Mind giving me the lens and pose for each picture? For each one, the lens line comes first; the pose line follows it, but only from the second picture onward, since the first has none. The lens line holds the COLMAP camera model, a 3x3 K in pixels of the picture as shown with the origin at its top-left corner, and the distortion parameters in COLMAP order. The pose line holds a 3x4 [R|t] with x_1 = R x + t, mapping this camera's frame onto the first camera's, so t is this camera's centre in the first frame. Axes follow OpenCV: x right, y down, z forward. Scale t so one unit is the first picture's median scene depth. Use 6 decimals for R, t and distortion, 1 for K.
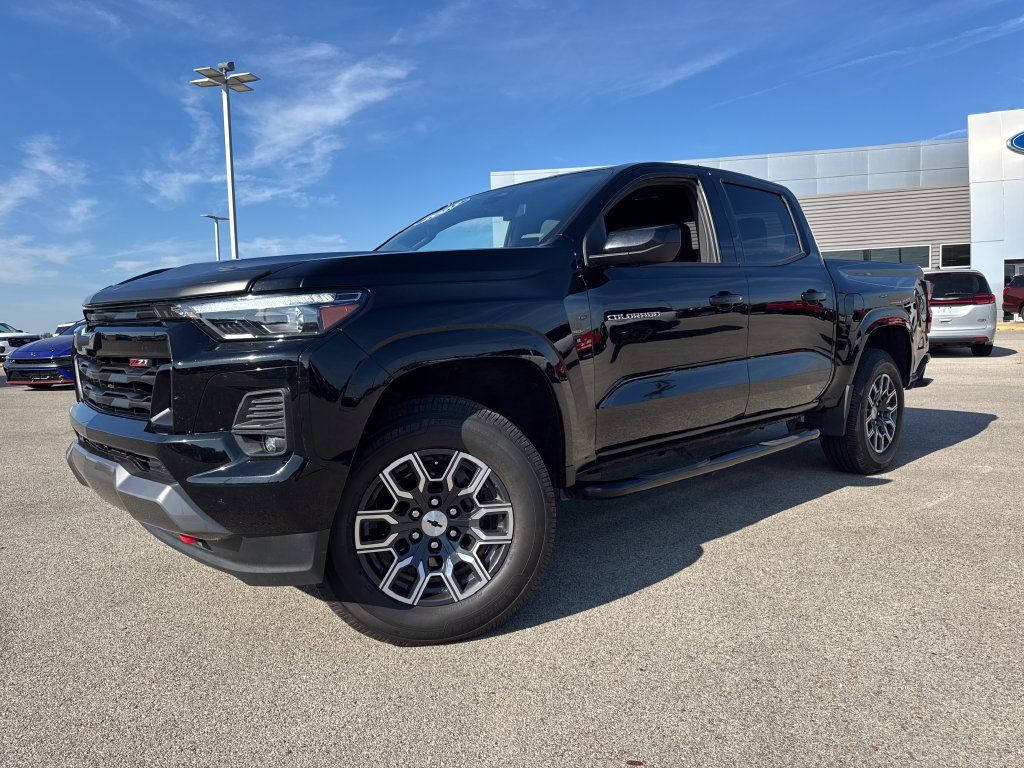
lens RADIAL K [[733.3, 0, 518.0], [0, 733.3, 370.2], [0, 0, 1]] dist [-0.001963, -0.002141]
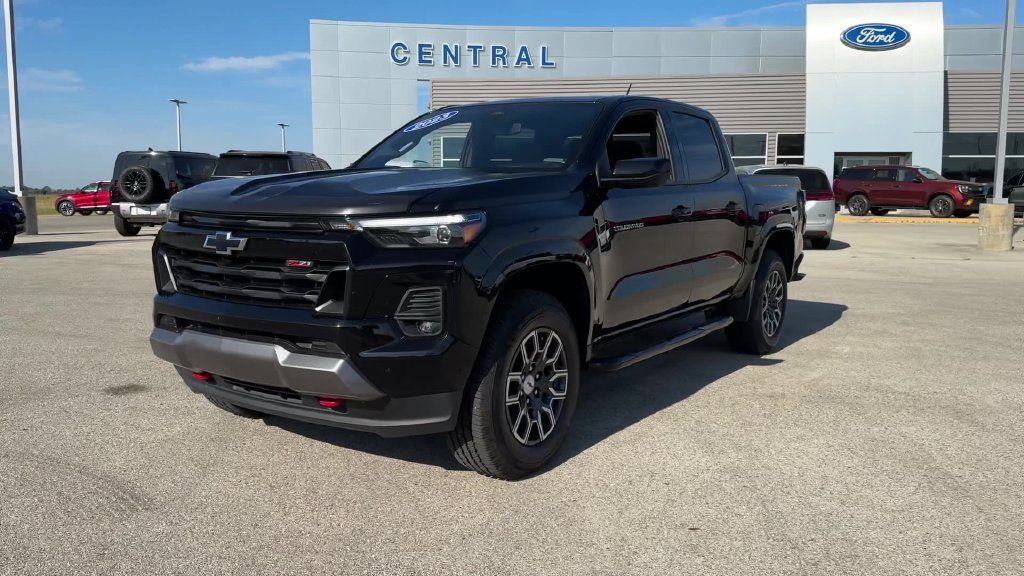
lens RADIAL K [[835.6, 0, 512.0], [0, 835.6, 288.0], [0, 0, 1]] dist [0.096545, -0.162678]
pose [[0.972061, 0.007066, 0.234621, -0.336236], [-0.017336, 0.998978, 0.041741, -0.023420], [-0.234086, -0.044643, 0.971190, -0.328838]]
